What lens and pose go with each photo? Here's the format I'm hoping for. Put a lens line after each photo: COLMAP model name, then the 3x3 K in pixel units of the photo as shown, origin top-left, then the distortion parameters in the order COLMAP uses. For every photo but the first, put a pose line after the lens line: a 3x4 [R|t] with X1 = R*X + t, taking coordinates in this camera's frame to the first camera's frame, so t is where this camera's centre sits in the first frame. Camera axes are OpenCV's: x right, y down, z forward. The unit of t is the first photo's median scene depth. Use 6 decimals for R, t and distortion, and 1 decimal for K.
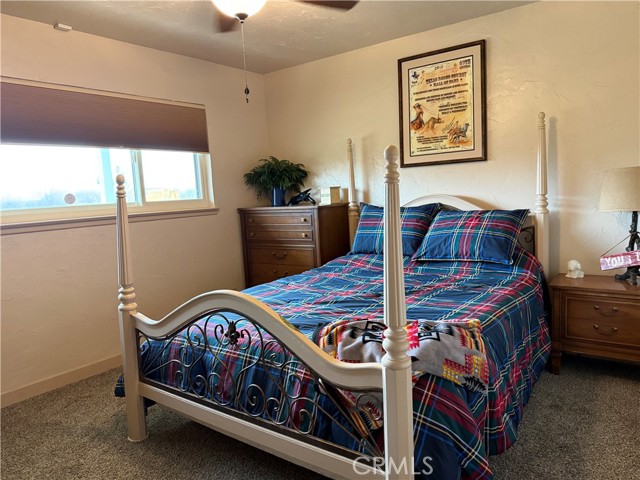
lens RADIAL K [[450.9, 0, 316.2], [0, 450.9, 237.6], [0, 0, 1]] dist [0.069240, -0.100059]
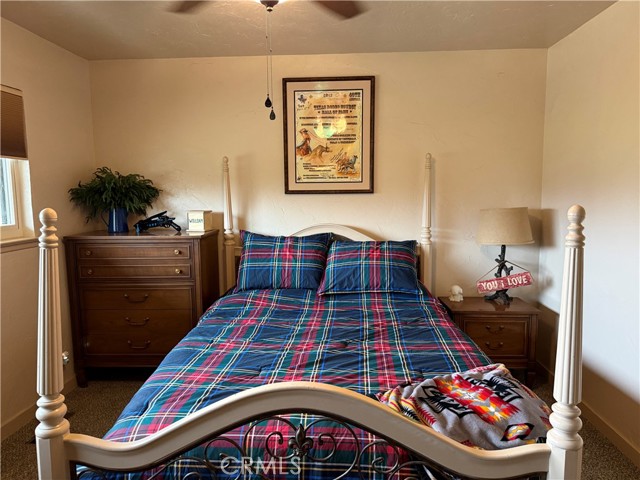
lens RADIAL K [[450.9, 0, 318.8], [0, 450.9, 243.5], [0, 0, 1]] dist [0.069240, -0.100059]
pose [[0.830251, -0.021509, 0.556974, -0.306126], [0.024051, 0.999707, 0.002755, -0.057868], [-0.556871, 0.011108, 0.830525, 0.205307]]
